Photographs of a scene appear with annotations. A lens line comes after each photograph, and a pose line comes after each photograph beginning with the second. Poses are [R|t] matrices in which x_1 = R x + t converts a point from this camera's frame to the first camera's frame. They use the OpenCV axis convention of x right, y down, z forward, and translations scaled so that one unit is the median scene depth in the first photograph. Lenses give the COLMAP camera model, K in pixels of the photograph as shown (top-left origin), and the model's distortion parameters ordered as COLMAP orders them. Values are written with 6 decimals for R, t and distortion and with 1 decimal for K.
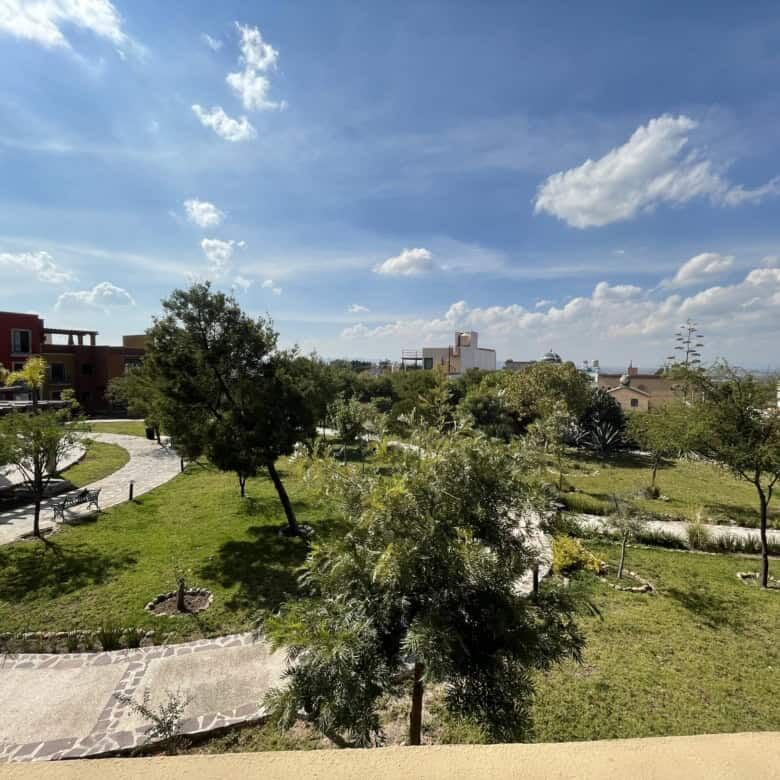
lens RADIAL K [[424.7, 0, 390.8], [0, 424.7, 392.9], [0, 0, 1]] dist [0.001101, -0.001100]
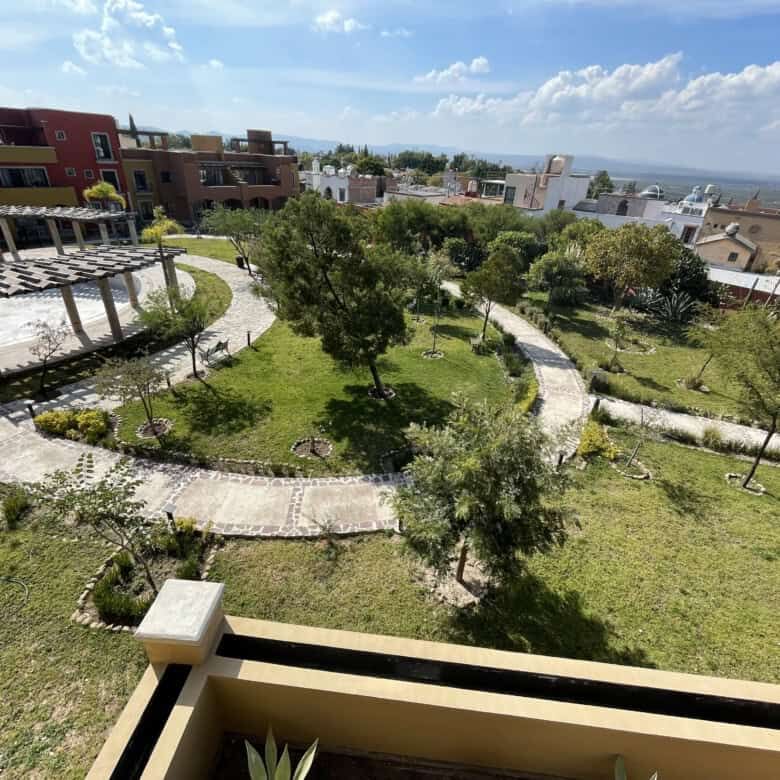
lens RADIAL K [[424.7, 0, 391.9], [0, 424.7, 389.2], [0, 0, 1]] dist [0.001101, -0.001100]
pose [[0.987225, 0.110976, -0.114326, -0.046047], [-0.052410, 0.903796, 0.424742, -0.245392], [0.150464, -0.413325, 0.898066, -0.156899]]
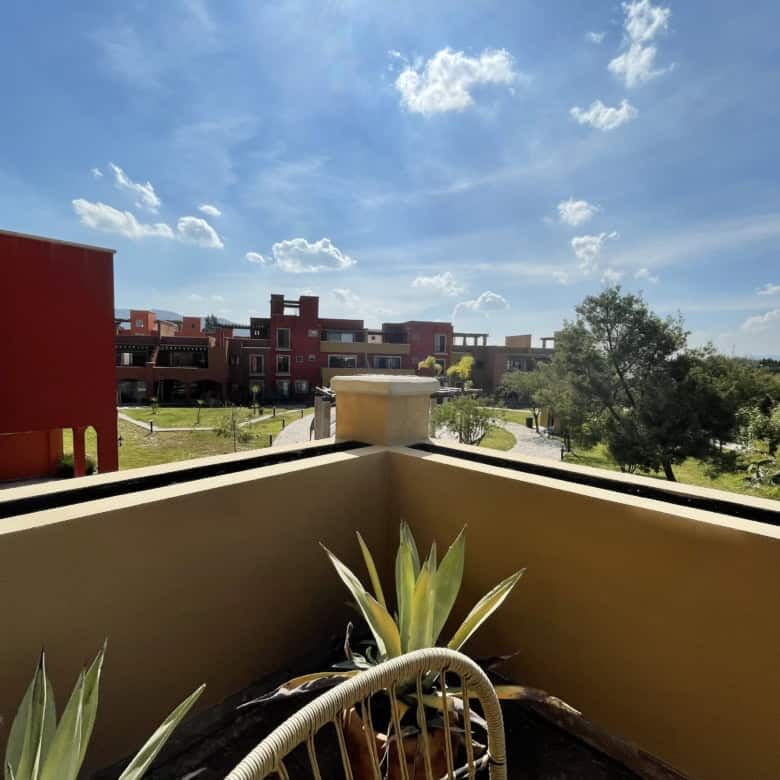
lens RADIAL K [[424.7, 0, 392.2], [0, 424.7, 383.4], [0, 0, 1]] dist [0.001101, -0.001100]
pose [[0.695619, 0.046899, -0.716878, -0.038338], [-0.058370, 0.998257, 0.008668, 0.009116], [0.716036, 0.035815, 0.697144, -0.141256]]
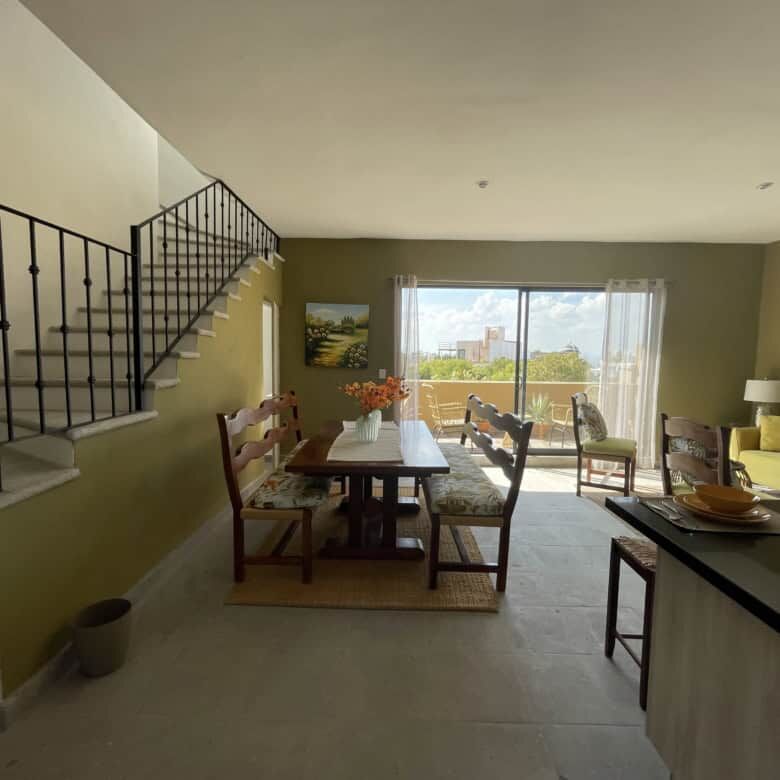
lens RADIAL K [[424.7, 0, 395.6], [0, 424.7, 394.9], [0, 0, 1]] dist [0.001101, -0.001100]
pose [[0.998247, 0.004933, -0.058986, -0.085755], [-0.003348, 0.999631, 0.026951, 0.047358], [0.059097, -0.026707, 0.997895, -0.682895]]
